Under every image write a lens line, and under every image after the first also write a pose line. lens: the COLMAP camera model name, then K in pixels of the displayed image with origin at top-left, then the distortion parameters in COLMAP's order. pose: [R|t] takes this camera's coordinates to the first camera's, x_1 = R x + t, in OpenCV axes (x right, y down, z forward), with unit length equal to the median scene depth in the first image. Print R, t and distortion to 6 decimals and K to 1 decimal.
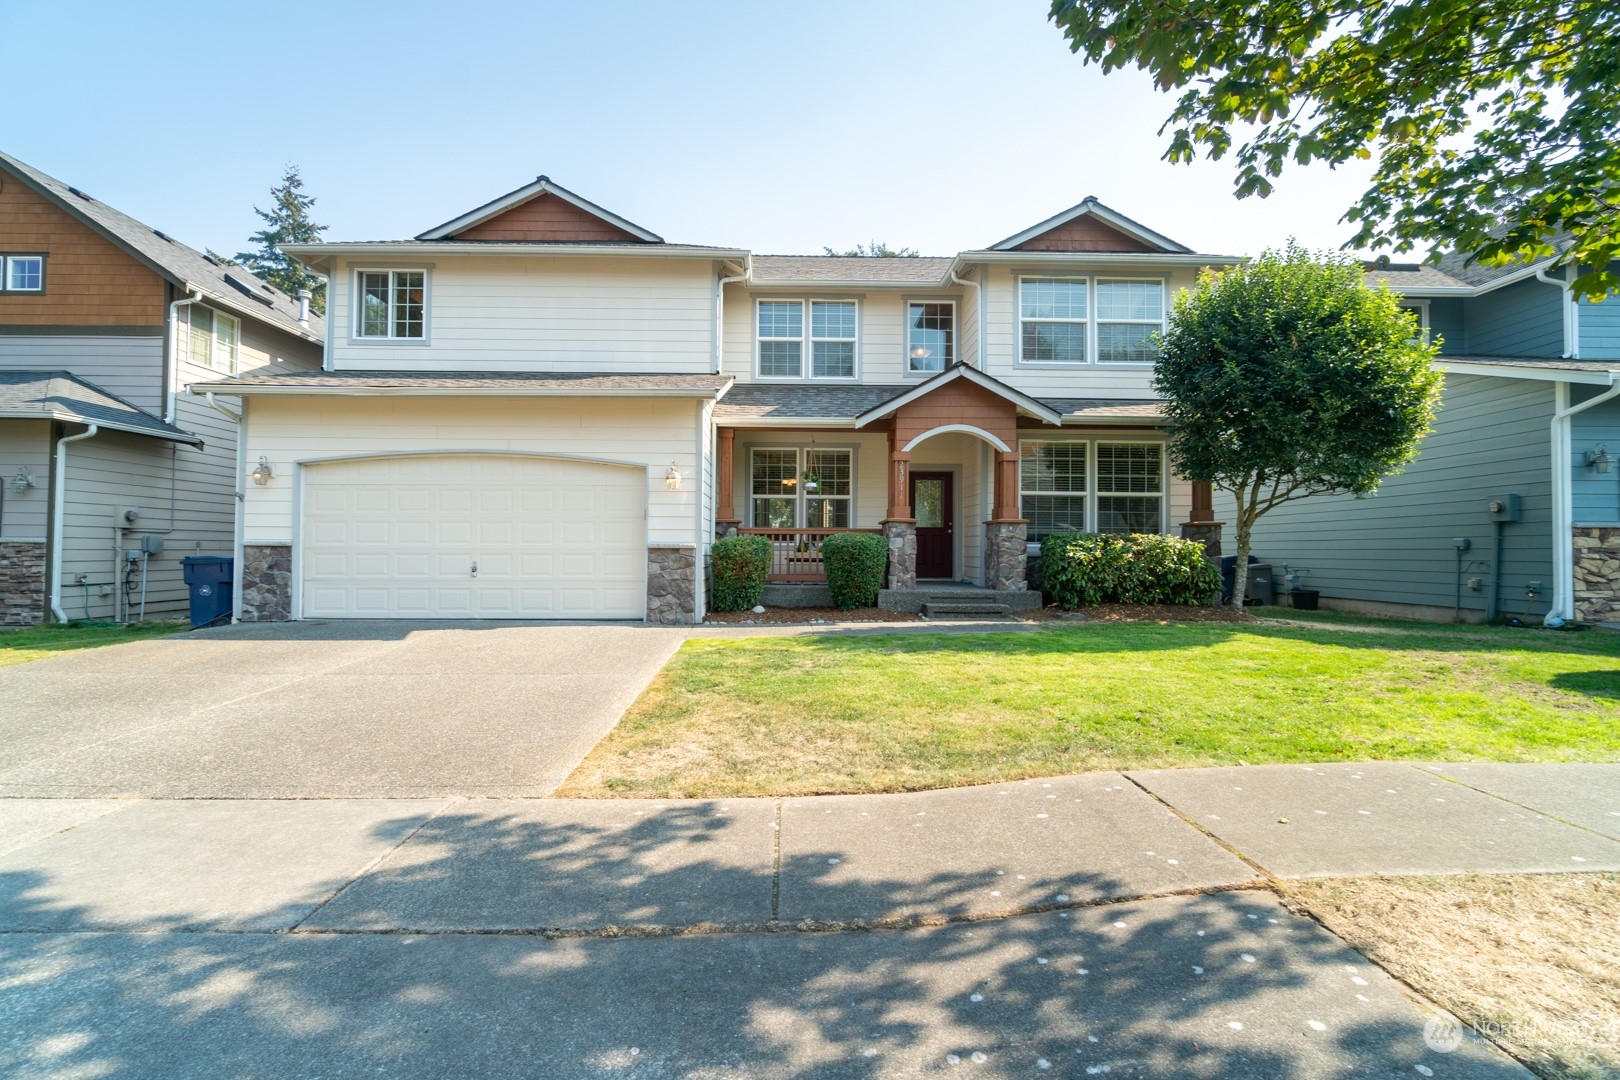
lens RADIAL K [[699.2, 0, 794.3], [0, 699.2, 530.9], [0, 0, 1]] dist [-0.004410, 0.003126]
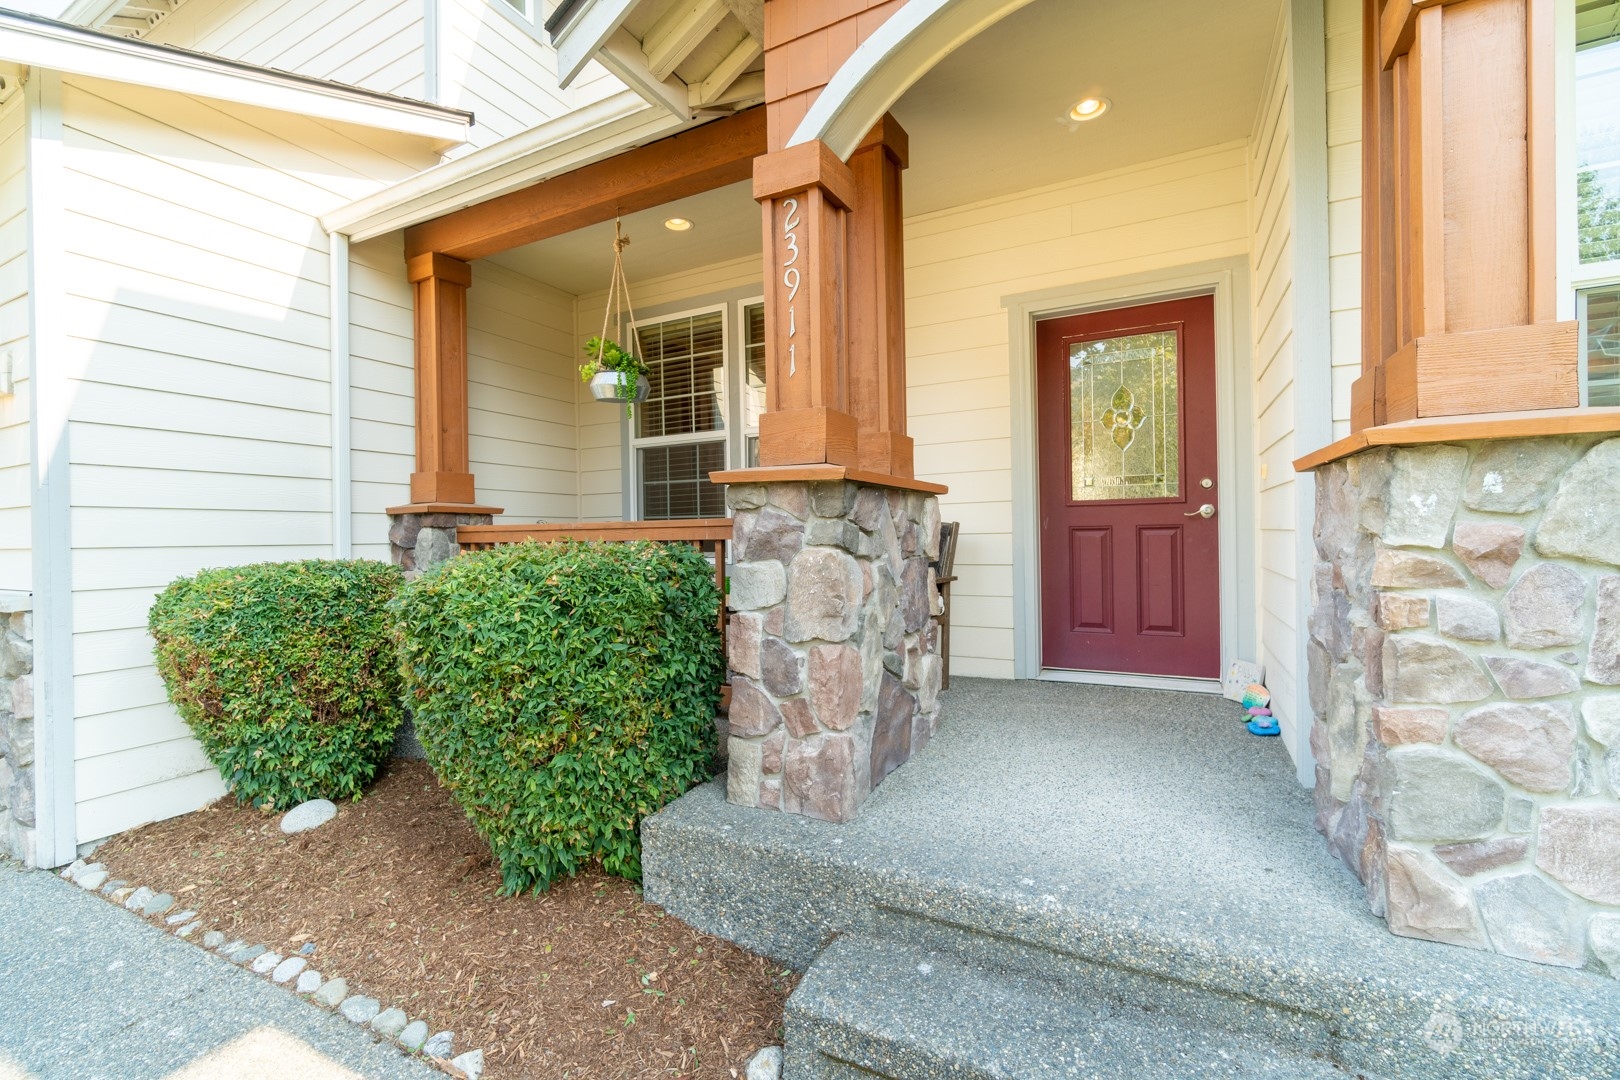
lens RADIAL K [[699.2, 0, 794.3], [0, 699.2, 530.9], [0, 0, 1]] dist [-0.004410, 0.003126]
pose [[0.877323, -0.019389, -0.479509, 0.256567], [0.032314, 0.999303, 0.018716, -0.002347], [0.478811, -0.031915, 0.877338, 0.819418]]
